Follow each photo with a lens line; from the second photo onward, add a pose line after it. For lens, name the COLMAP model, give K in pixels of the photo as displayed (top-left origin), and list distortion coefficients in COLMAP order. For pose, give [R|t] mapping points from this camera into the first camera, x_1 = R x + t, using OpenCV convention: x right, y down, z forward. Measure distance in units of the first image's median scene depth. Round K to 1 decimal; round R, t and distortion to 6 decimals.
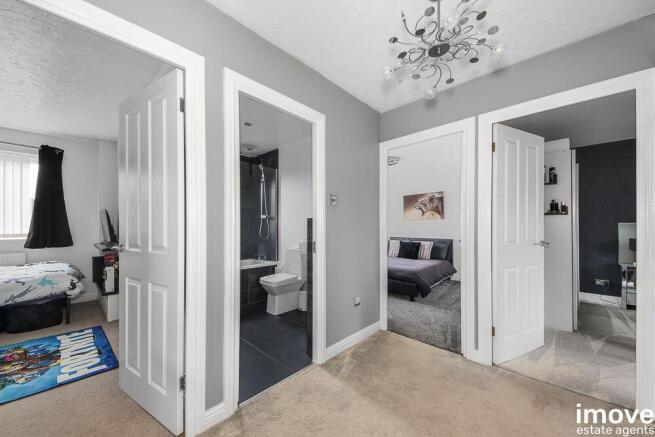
lens RADIAL K [[254.5, 0, 324.1], [0, 254.5, 222.0], [0, 0, 1]] dist [0.008508, -0.000170]
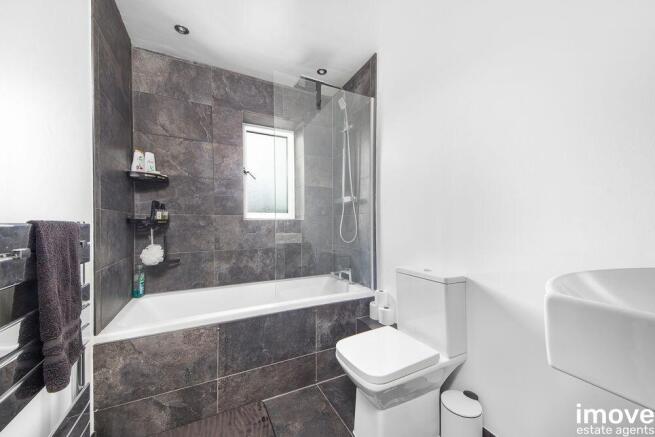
lens RADIAL K [[254.5, 0, 327.3], [0, 254.5, 221.1], [0, 0, 1]] dist [0.008508, -0.000170]
pose [[0.947907, -0.002877, -0.318534, -0.115046], [0.002514, 0.999996, -0.001551, 0.025938], [0.318537, 0.000670, 0.947910, 0.516758]]
